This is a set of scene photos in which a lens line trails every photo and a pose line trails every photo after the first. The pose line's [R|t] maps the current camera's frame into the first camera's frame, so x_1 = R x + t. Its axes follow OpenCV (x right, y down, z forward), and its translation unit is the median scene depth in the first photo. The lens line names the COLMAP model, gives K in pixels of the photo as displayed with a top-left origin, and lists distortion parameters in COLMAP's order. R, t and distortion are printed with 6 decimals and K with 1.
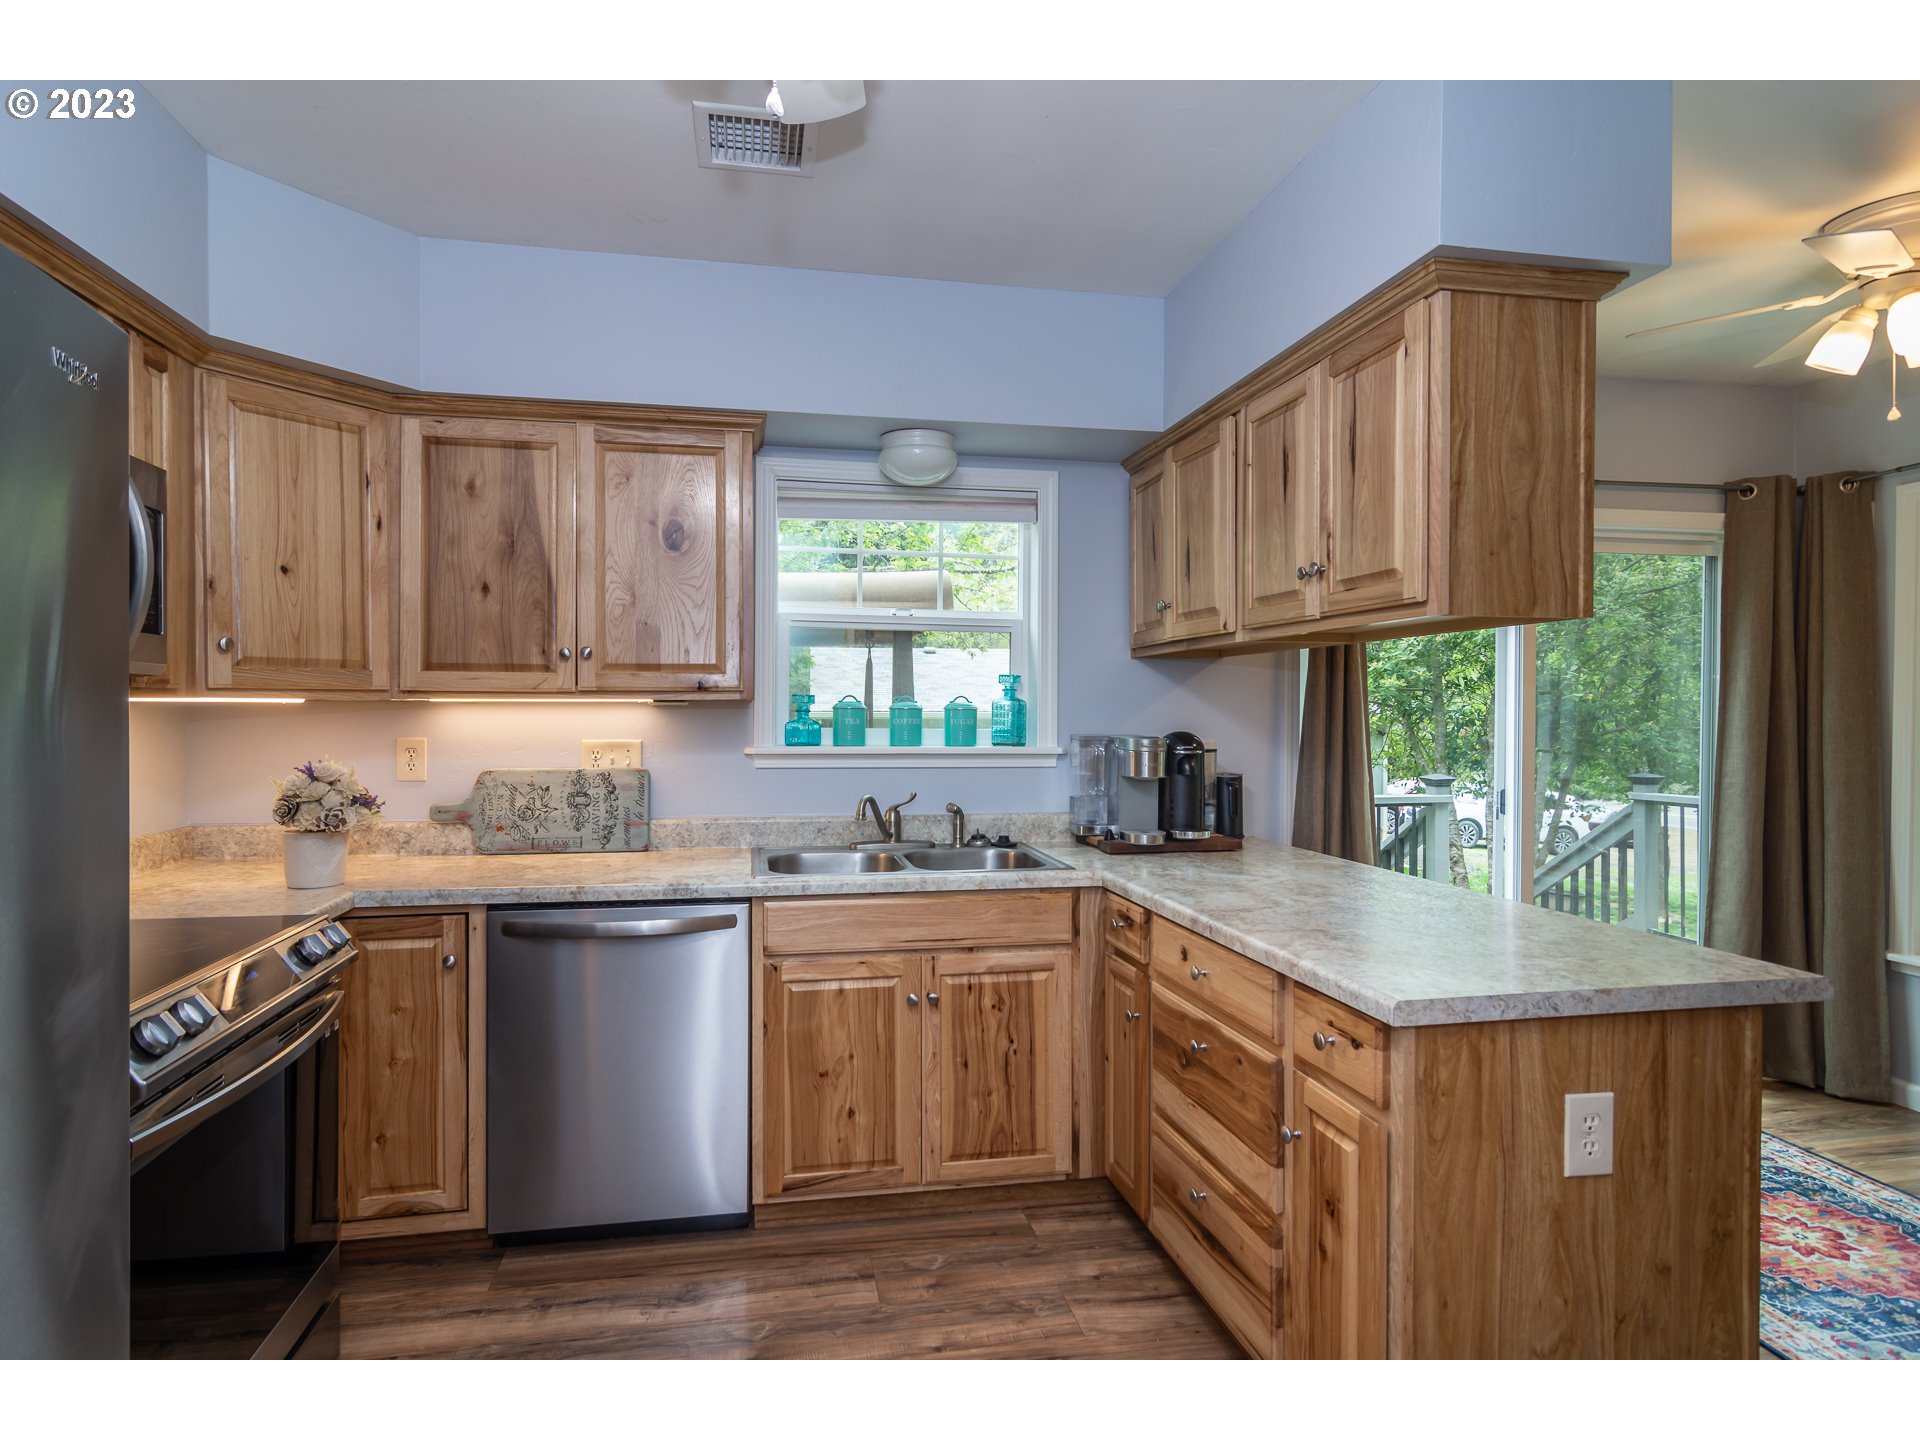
lens RADIAL K [[1036.5, 0, 940.1], [0, 1036.5, 720.2], [0, 0, 1]] dist [0.000380, 0.001243]
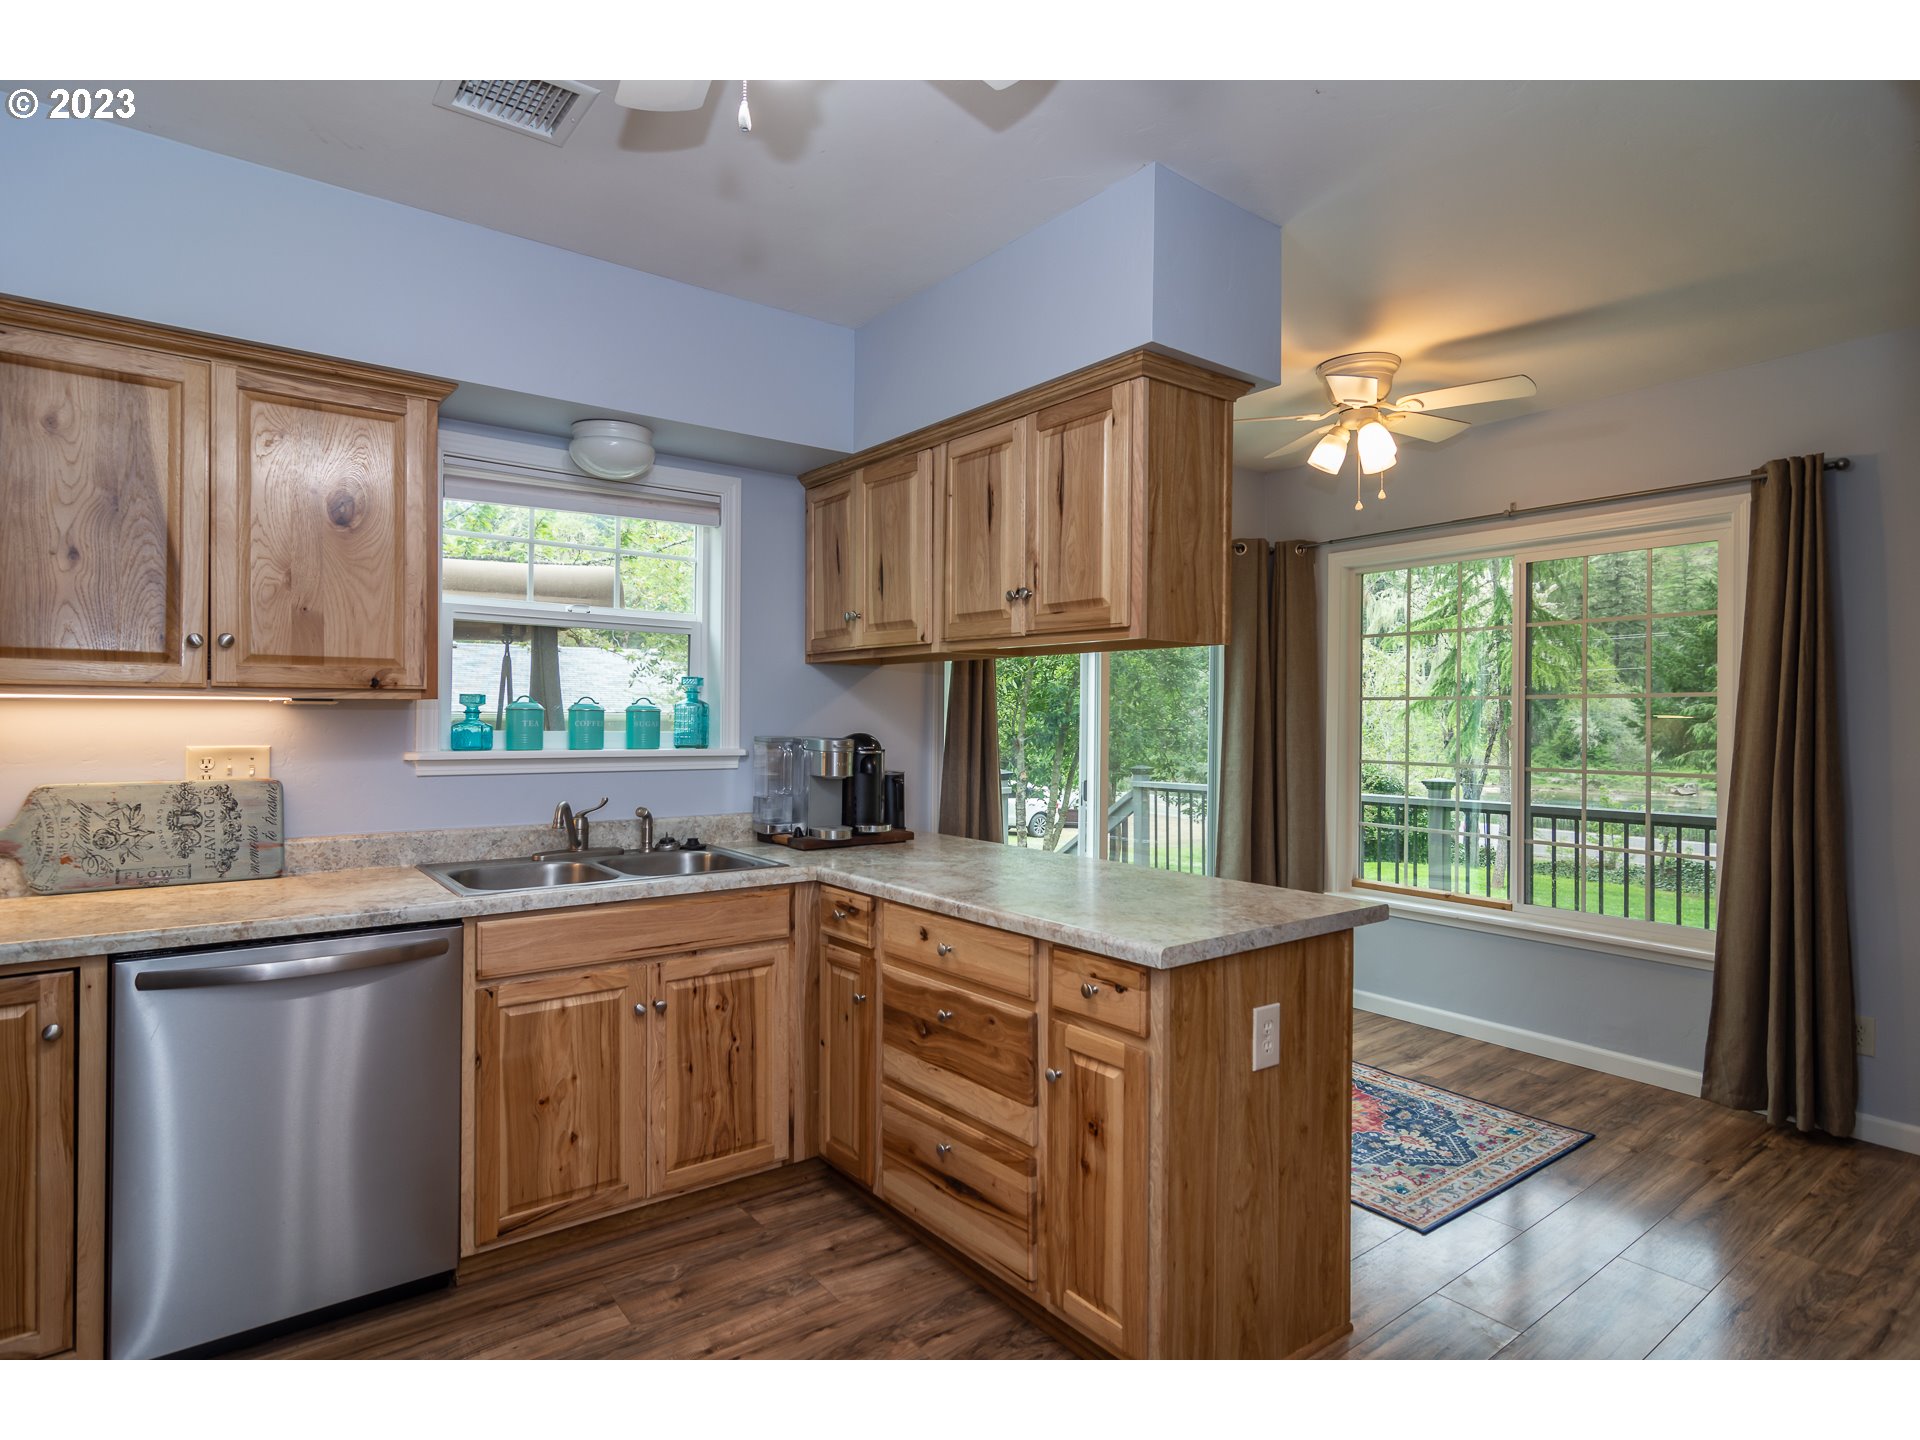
lens RADIAL K [[1036.5, 0, 940.1], [0, 1036.5, 720.2], [0, 0, 1]] dist [0.000380, 0.001243]
pose [[0.892200, 0.002228, 0.451635, -0.211548], [-0.001602, 0.999997, -0.001767, -0.001046], [-0.451638, 0.000853, 0.892201, 0.003936]]
